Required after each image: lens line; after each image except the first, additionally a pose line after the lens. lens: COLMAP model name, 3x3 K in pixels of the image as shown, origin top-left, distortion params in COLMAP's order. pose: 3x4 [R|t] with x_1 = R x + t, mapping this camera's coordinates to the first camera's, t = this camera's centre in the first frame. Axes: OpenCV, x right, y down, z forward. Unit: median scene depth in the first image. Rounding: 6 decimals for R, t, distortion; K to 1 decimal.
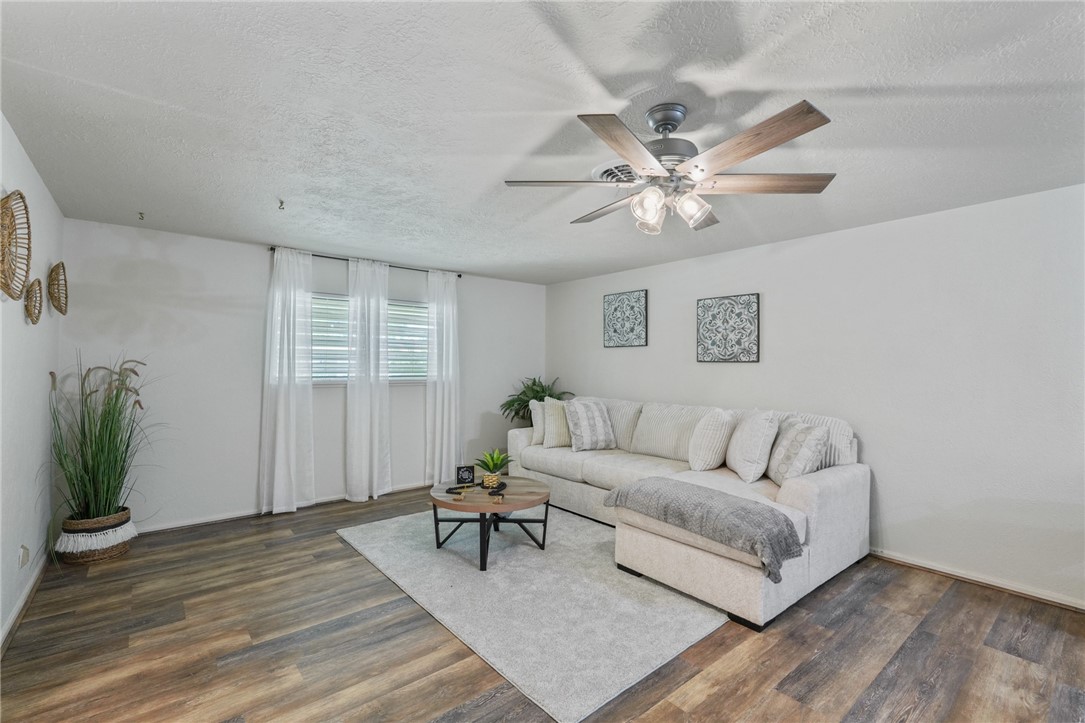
lens RADIAL K [[484.1, 0, 540.7], [0, 484.1, 358.0], [0, 0, 1]] dist [-0.005803, 0.000361]
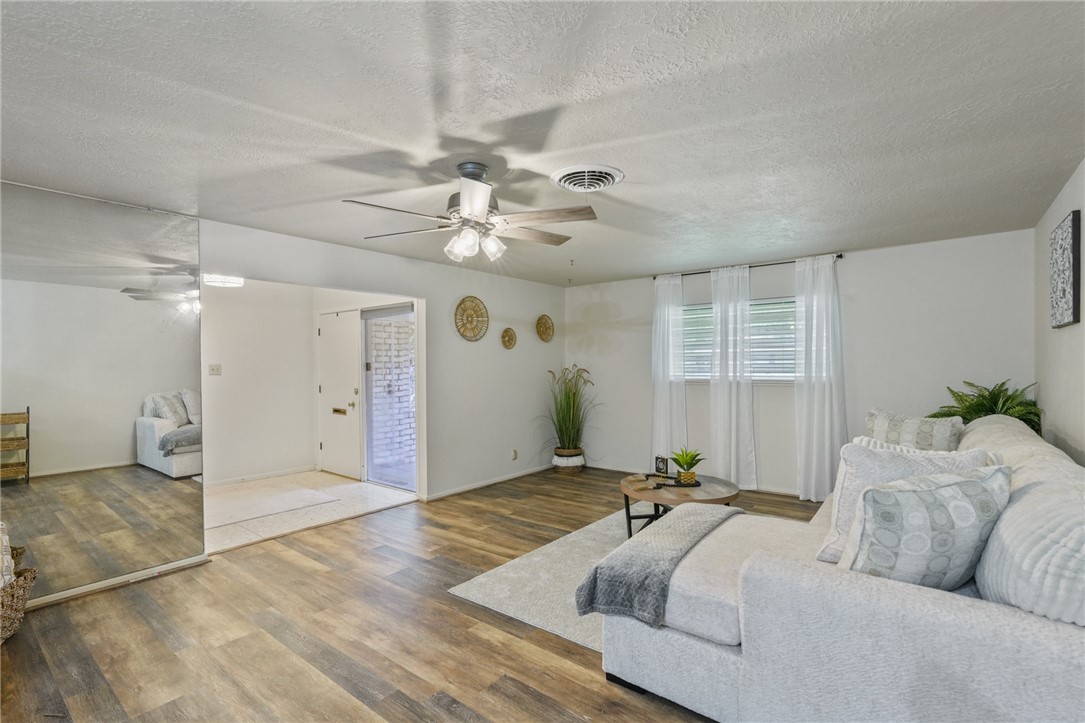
lens RADIAL K [[484.1, 0, 518.8], [0, 484.1, 374.8], [0, 0, 1]] dist [-0.005803, 0.000361]
pose [[0.195905, 0.011817, -0.980552, 0.994199], [0.022291, 0.999615, 0.016500, 0.012821], [0.980370, -0.025090, 0.195566, 0.553106]]
